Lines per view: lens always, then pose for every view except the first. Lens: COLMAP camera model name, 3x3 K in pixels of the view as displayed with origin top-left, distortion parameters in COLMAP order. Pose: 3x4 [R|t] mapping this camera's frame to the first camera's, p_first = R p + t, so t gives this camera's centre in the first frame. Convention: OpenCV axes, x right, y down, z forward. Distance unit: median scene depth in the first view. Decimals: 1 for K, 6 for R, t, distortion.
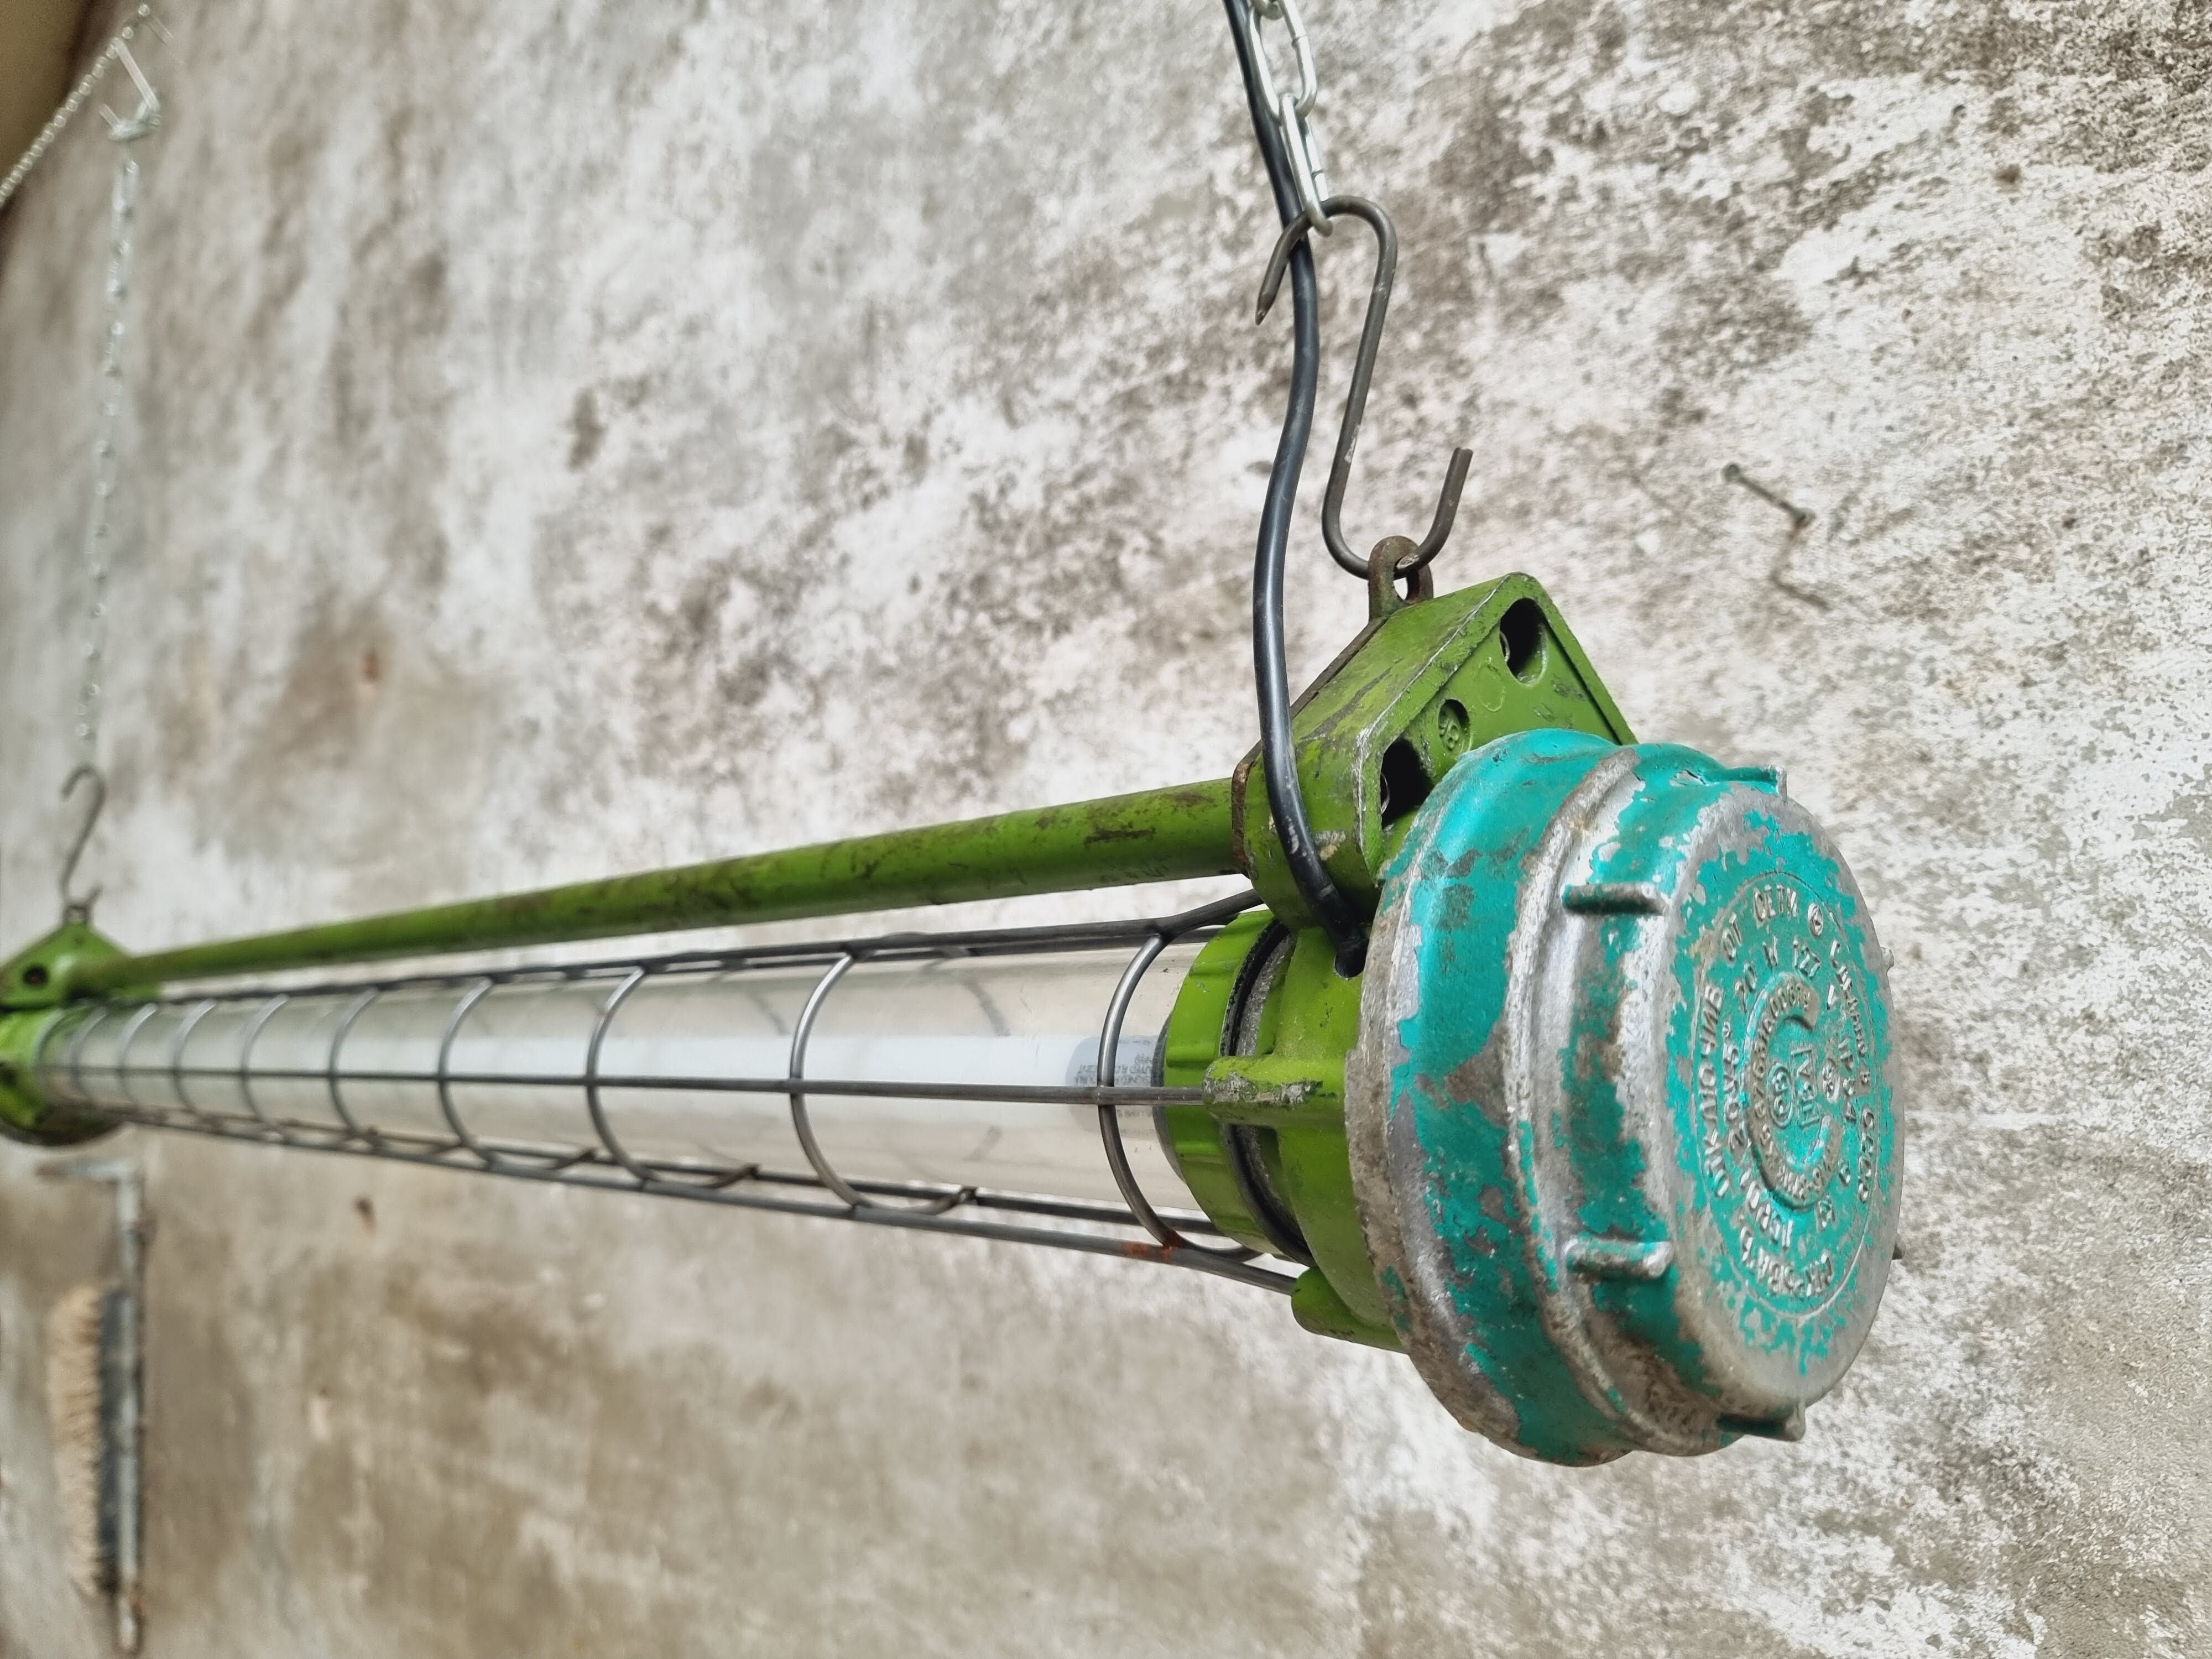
lens RADIAL K [[1591.4, 0, 1144.7], [0, 1591.4, 830.9], [0, 0, 1]] dist [0.039841, -0.049270]
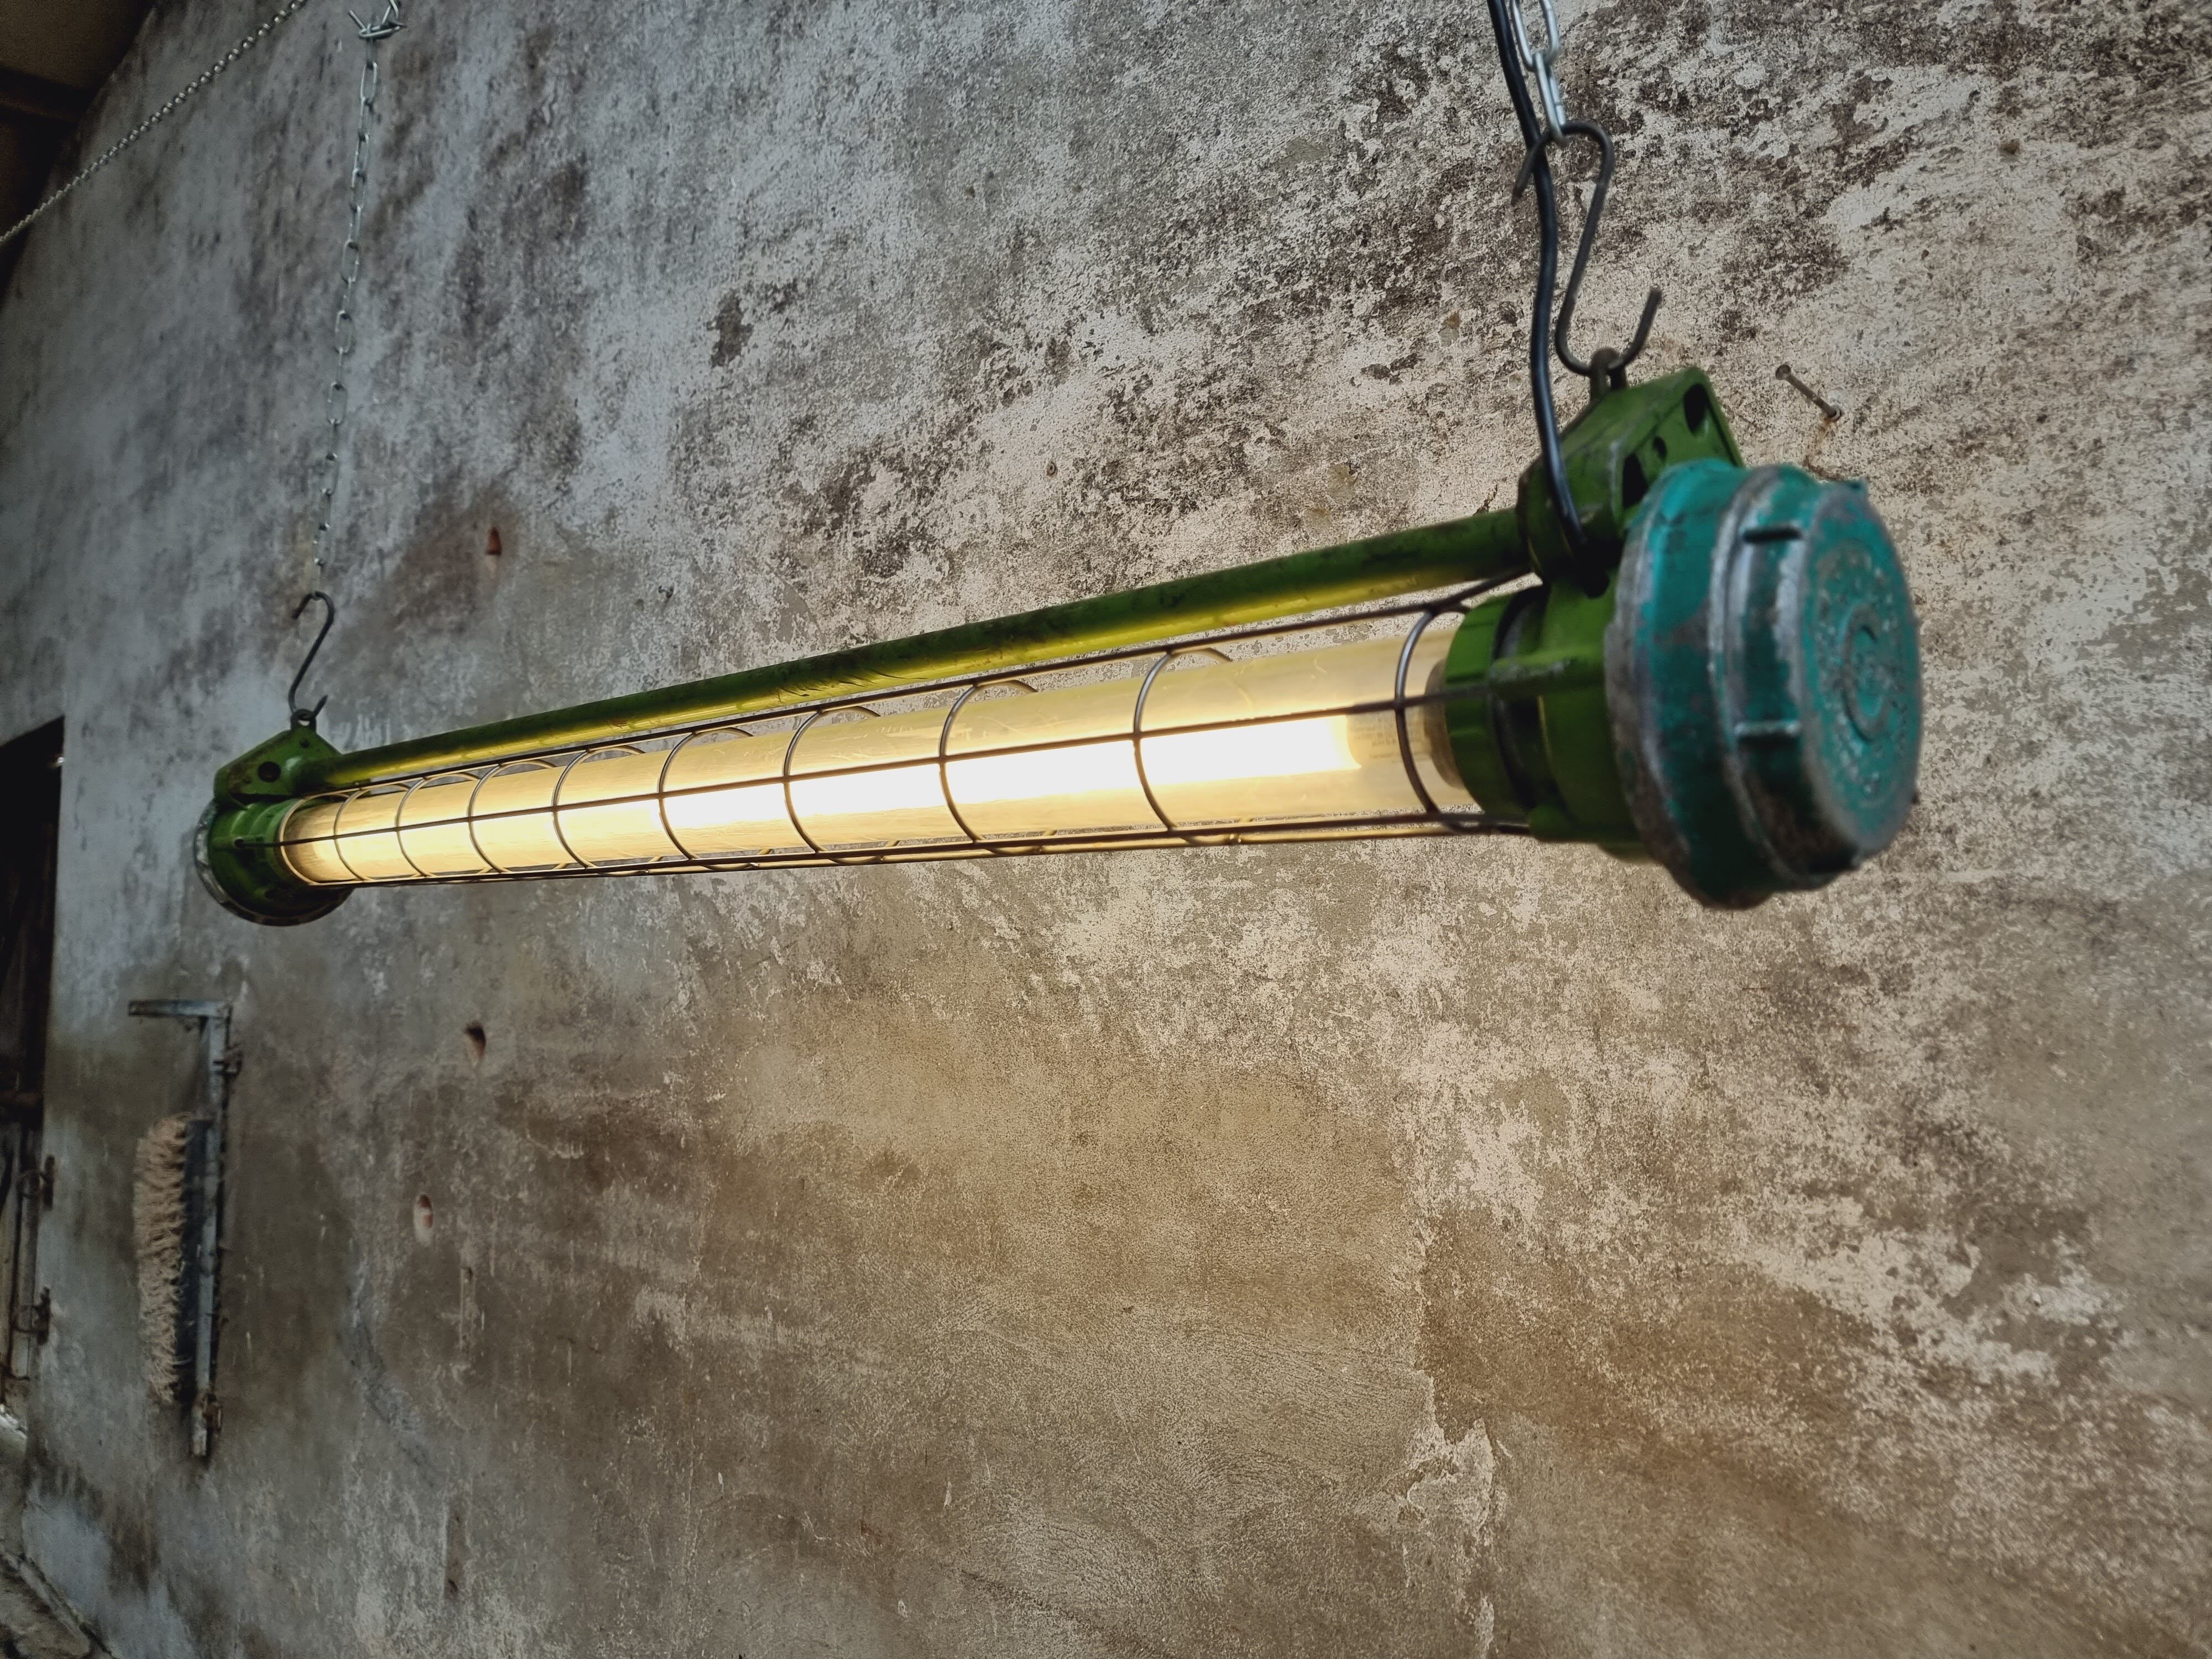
lens RADIAL K [[1591.4, 0, 1115.6], [0, 1591.4, 816.9], [0, 0, 1]] dist [0.039841, -0.049270]
pose [[0.999028, 0.044035, 0.002004, -0.137144], [-0.044064, 0.998866, 0.018050, 0.117871], [-0.001207, -0.018121, 0.999835, -0.258757]]
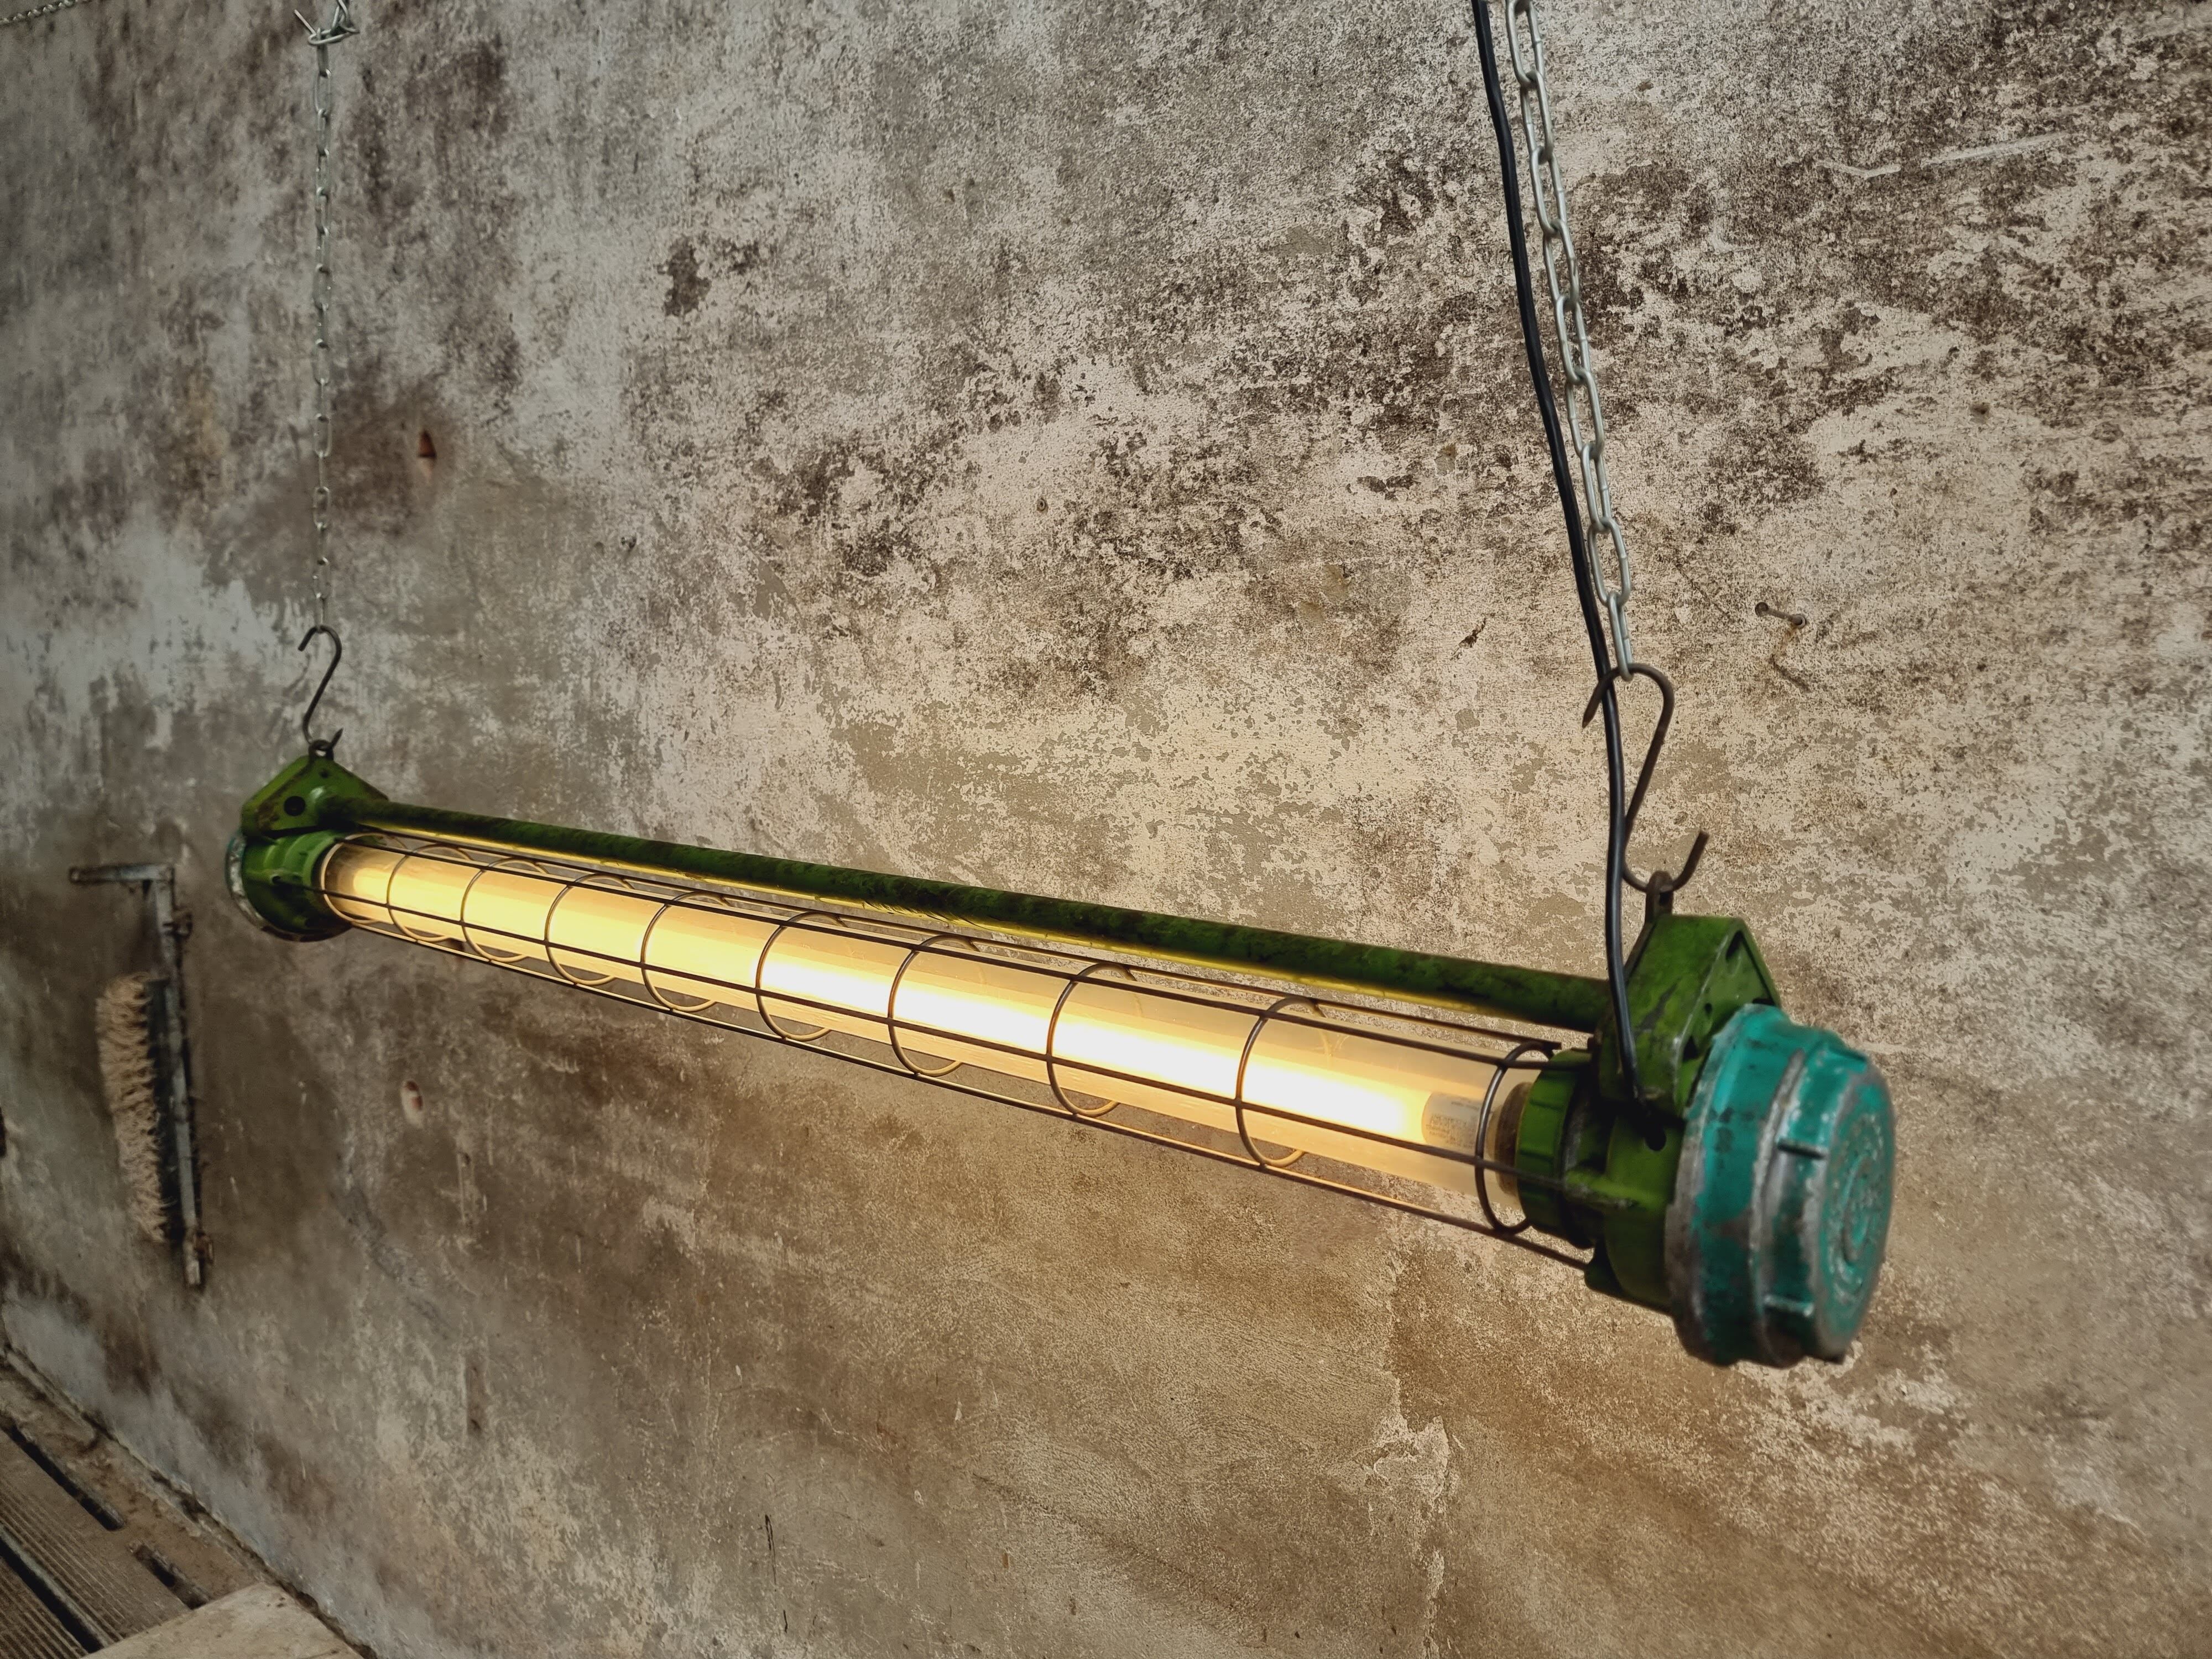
lens RADIAL K [[1591.4, 0, 1118.3], [0, 1591.4, 824.4], [0, 0, 1]] dist [0.039841, -0.049270]
pose [[0.995907, 0.028276, 0.085842, -0.283302], [-0.045954, 0.976285, 0.211554, -0.273697], [-0.077824, -0.214633, 0.973589, -0.341267]]
